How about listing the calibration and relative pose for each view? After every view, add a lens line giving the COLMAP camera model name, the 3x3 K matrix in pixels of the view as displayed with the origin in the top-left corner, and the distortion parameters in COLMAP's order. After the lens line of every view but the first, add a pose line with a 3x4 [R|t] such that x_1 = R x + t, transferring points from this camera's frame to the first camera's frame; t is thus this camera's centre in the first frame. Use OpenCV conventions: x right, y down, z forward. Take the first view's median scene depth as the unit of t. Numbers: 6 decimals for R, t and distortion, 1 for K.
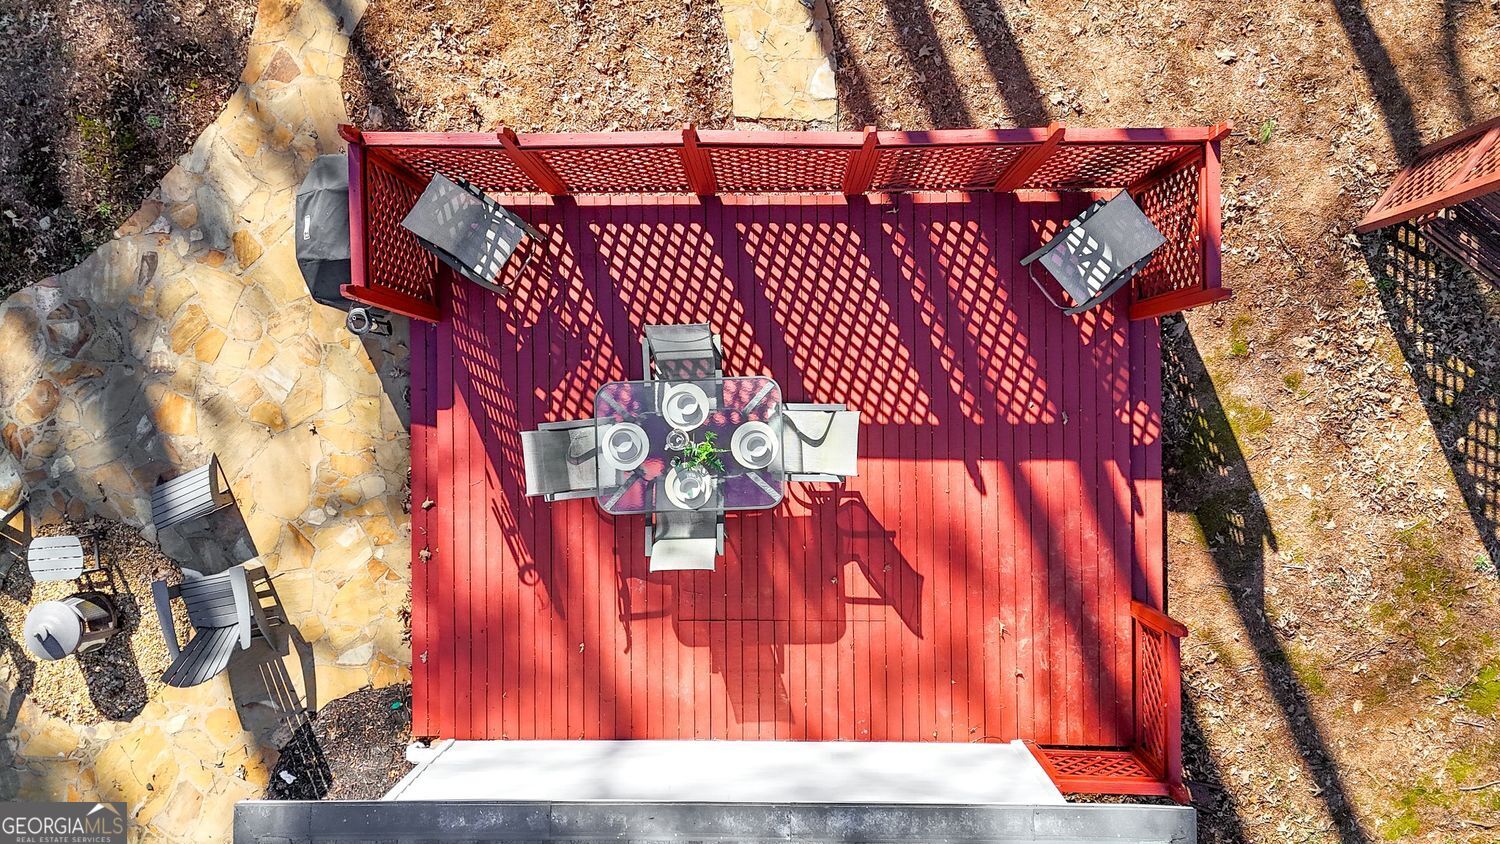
lens RADIAL K [[1095.3, 0, 750.0], [0, 1095.3, 422.0], [0, 0, 1]] dist [0.132439, -0.178873]
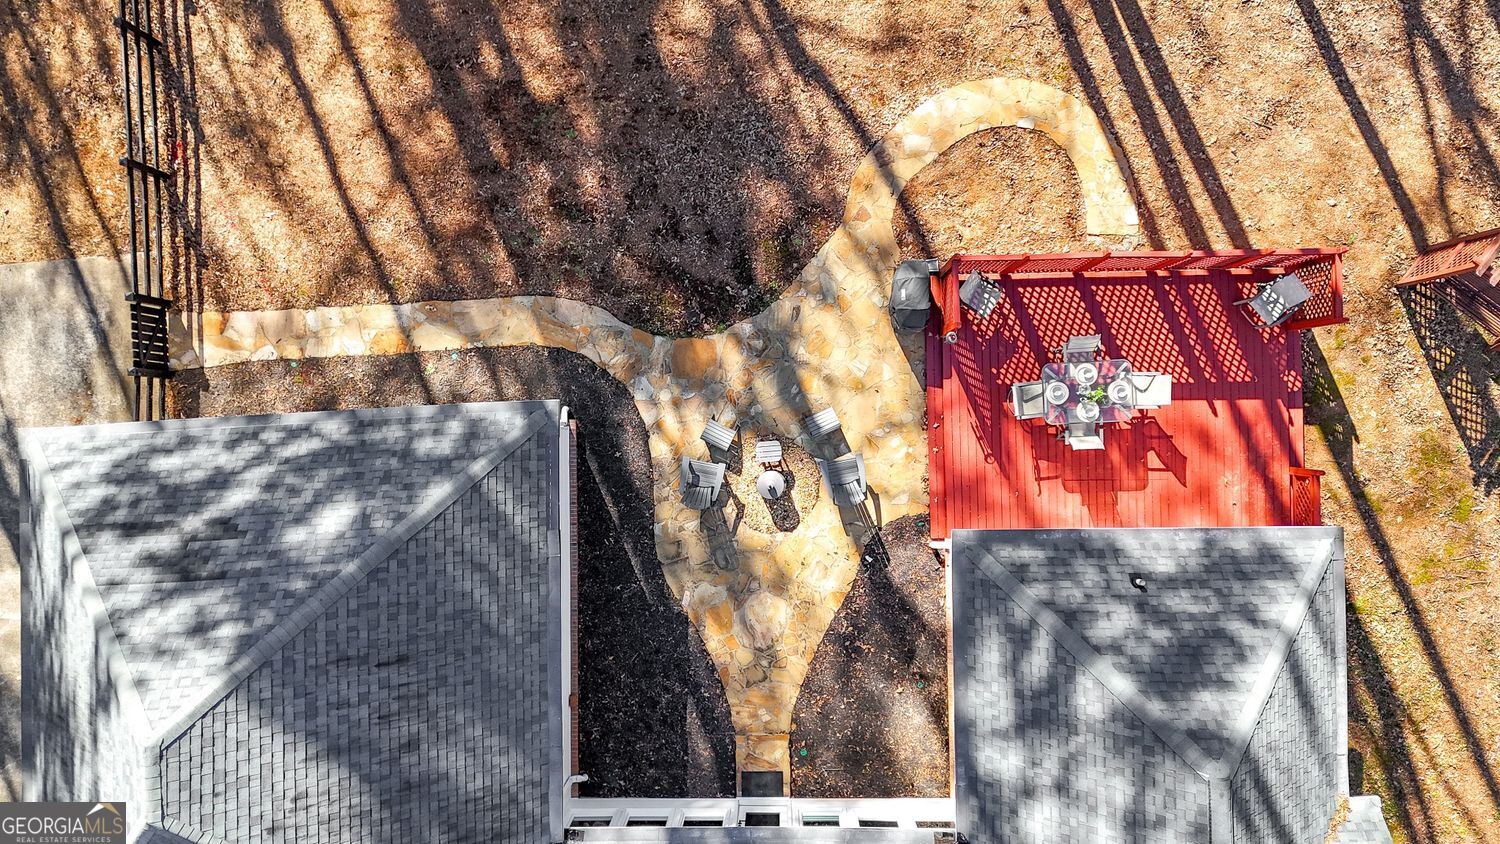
lens RADIAL K [[1075.4, 0, 750.0], [0, 1075.4, 422.0], [0, 0, 1]] dist [0.093978, -0.115331]
pose [[0.999886, -0.011870, -0.009385, -0.627445], [0.011845, 0.999926, -0.002698, 0.070010], [0.009416, 0.002587, 0.999952, -1.018237]]
